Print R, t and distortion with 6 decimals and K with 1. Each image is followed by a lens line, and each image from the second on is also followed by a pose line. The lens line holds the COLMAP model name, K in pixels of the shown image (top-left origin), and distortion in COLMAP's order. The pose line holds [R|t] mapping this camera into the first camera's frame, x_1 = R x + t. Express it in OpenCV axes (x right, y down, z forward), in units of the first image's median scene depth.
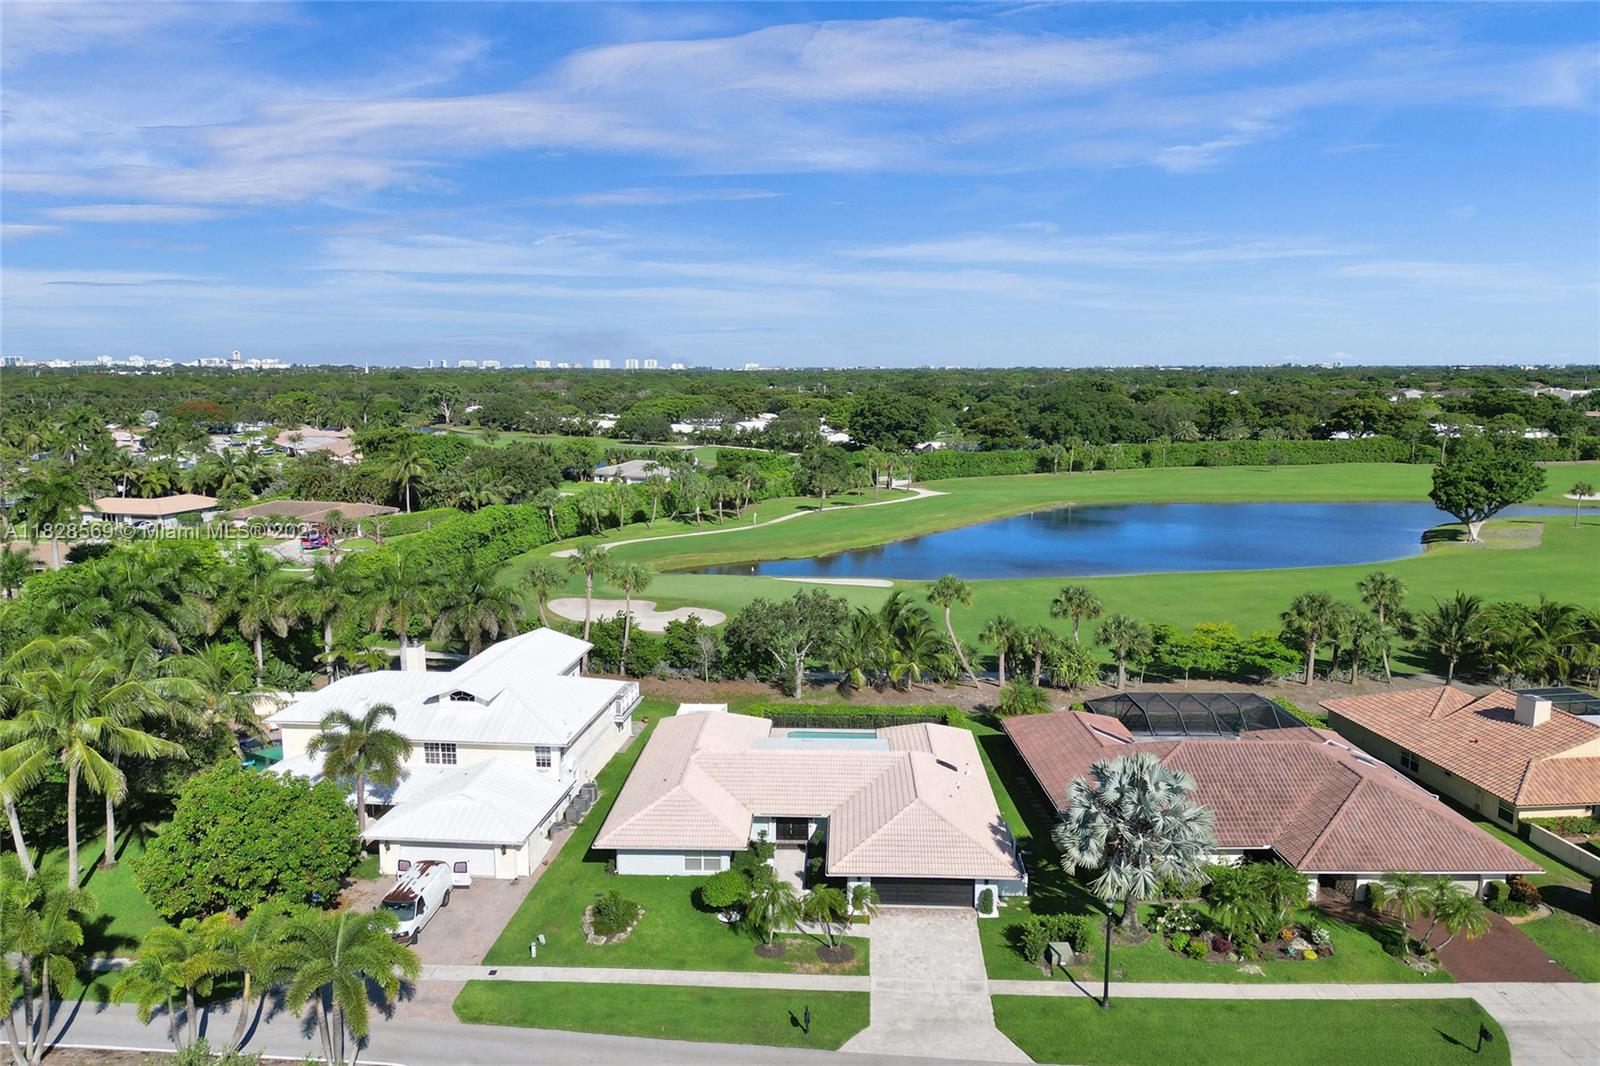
lens RADIAL K [[1176.6, 0, 800.0], [0, 1176.6, 533.0], [0, 0, 1]] dist [0.084239, -0.106255]
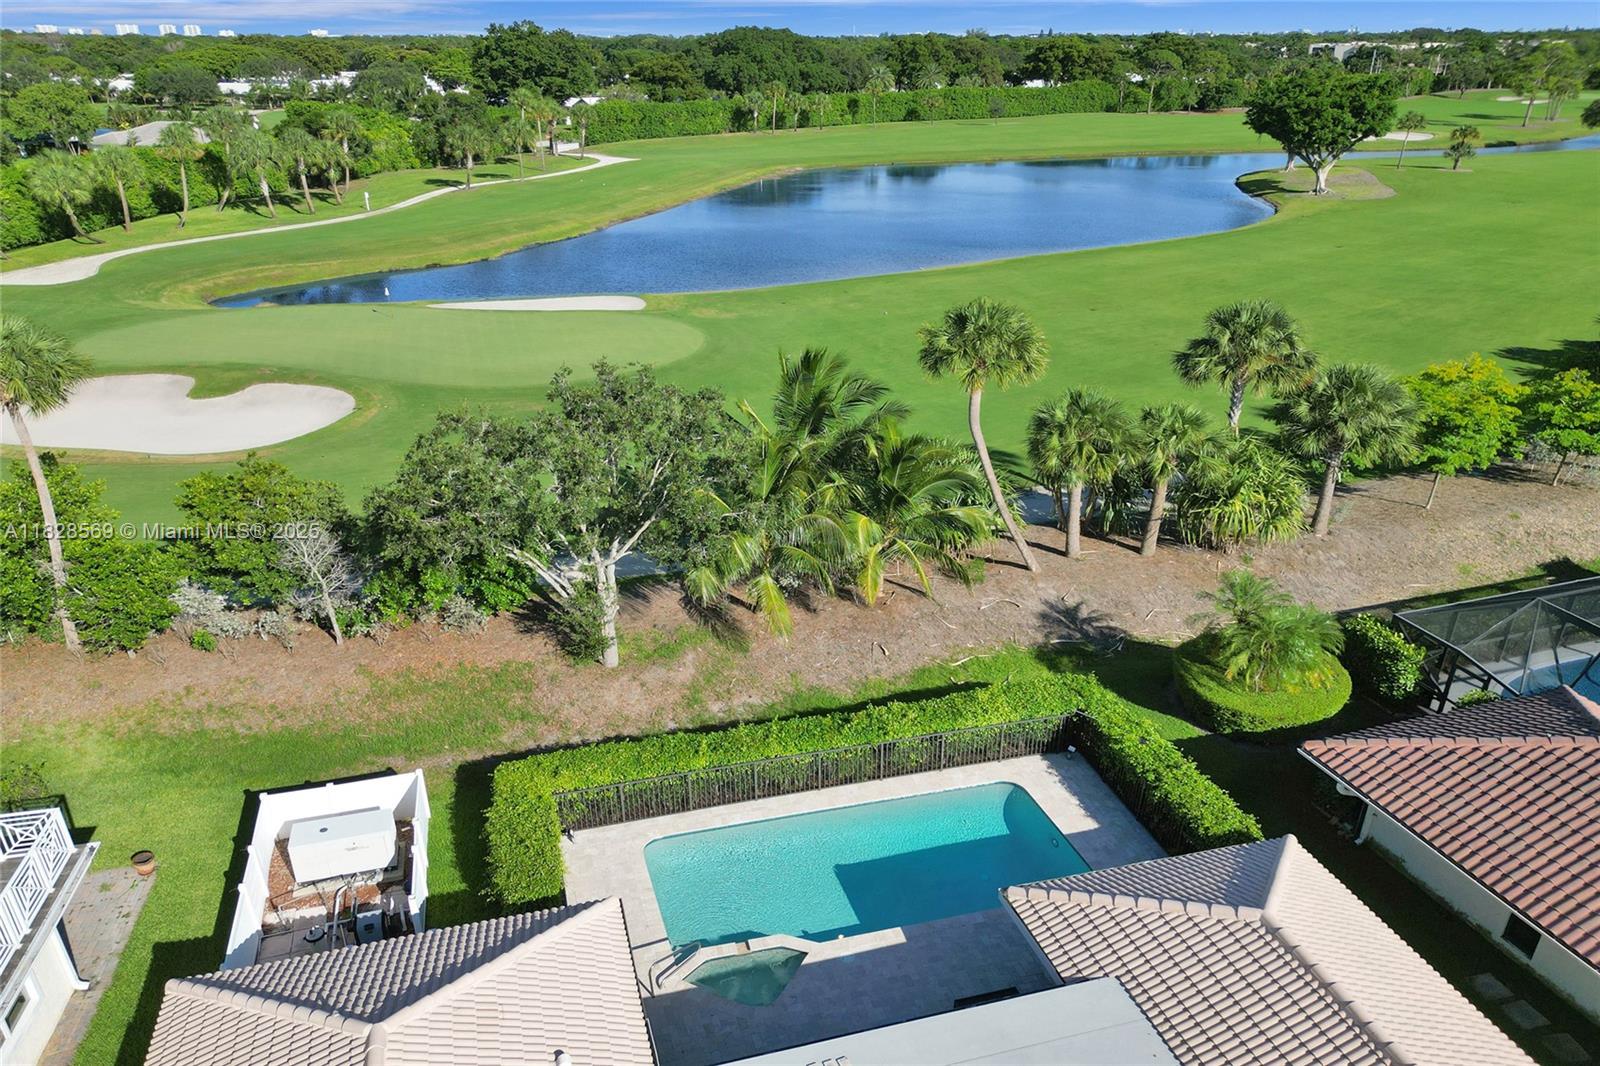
lens RADIAL K [[1164.4, 0, 798.6], [0, 1164.4, 594.6], [0, 0, 1]] dist [0.067661, -0.071369]
pose [[0.952394, -0.133621, 0.274026, -0.046553], [0.044527, 0.950161, 0.308564, 0.008721], [-0.301600, -0.281673, 0.910877, 0.720551]]
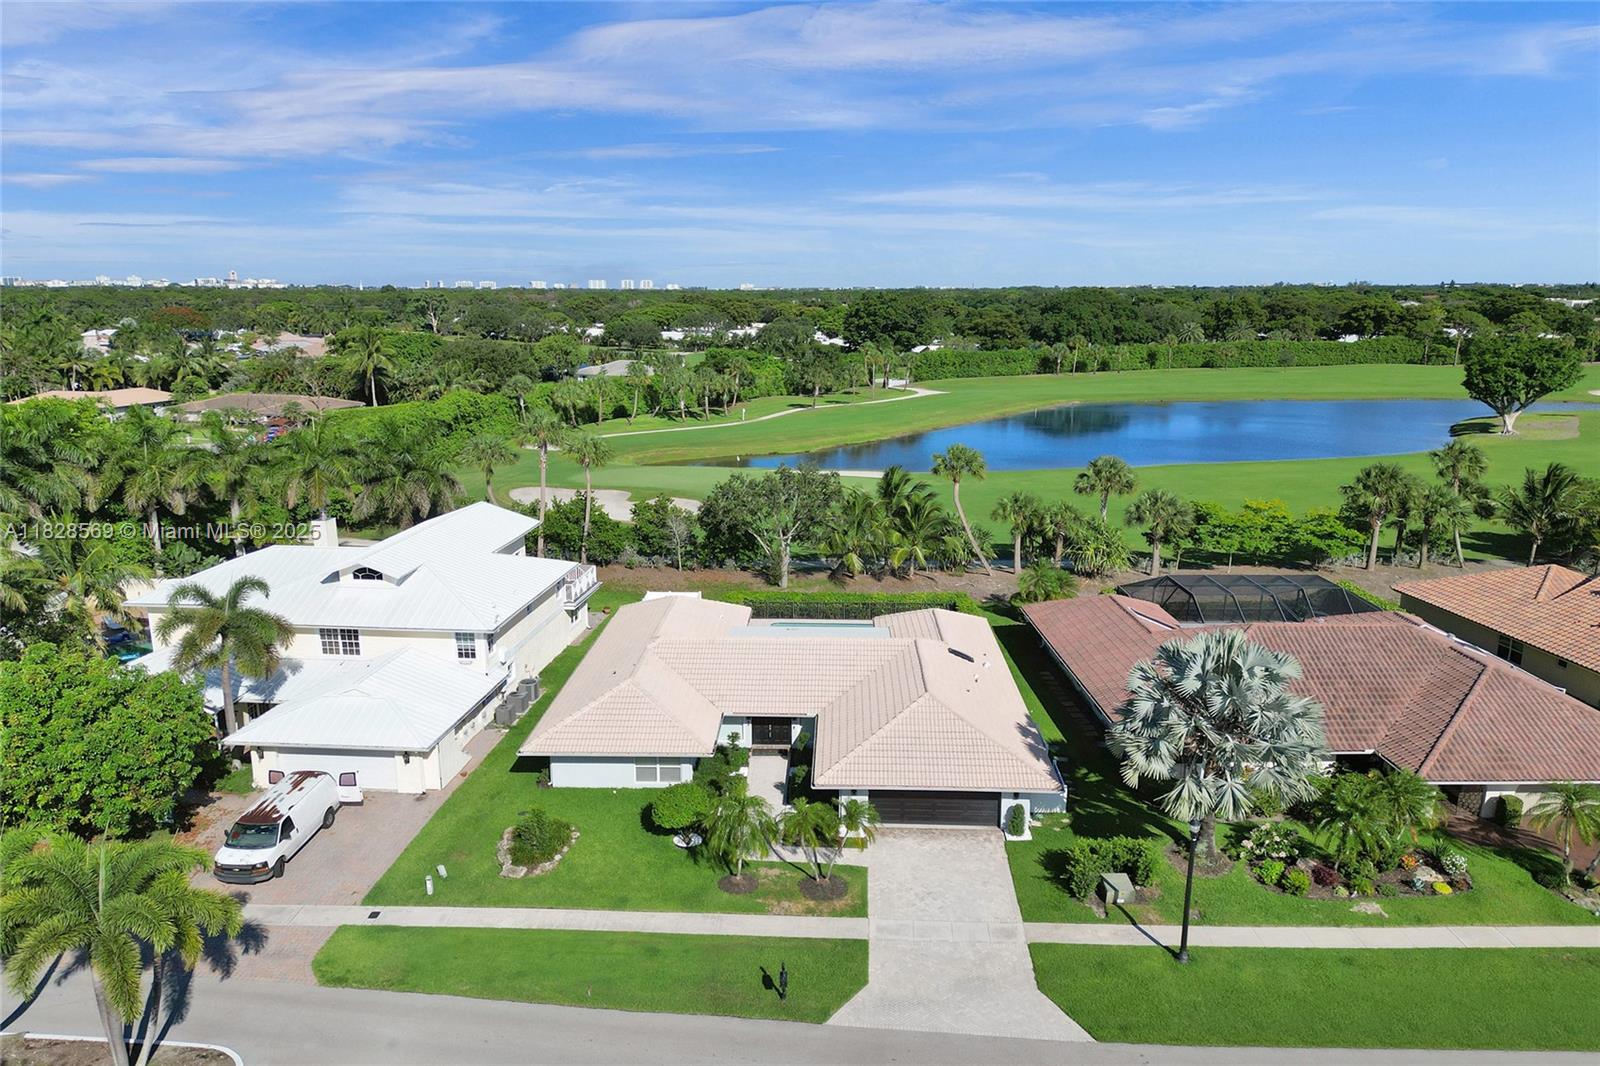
lens RADIAL K [[1158.1, 0, 796.7], [0, 1158.1, 545.5], [0, 0, 1]] dist [0.085541, -0.101094]
pose [[0.999997, -0.002166, 0.001176, 0.007592], [0.002064, 0.996735, 0.080716, 0.044413], [-0.001347, -0.080713, 0.996736, 0.163546]]
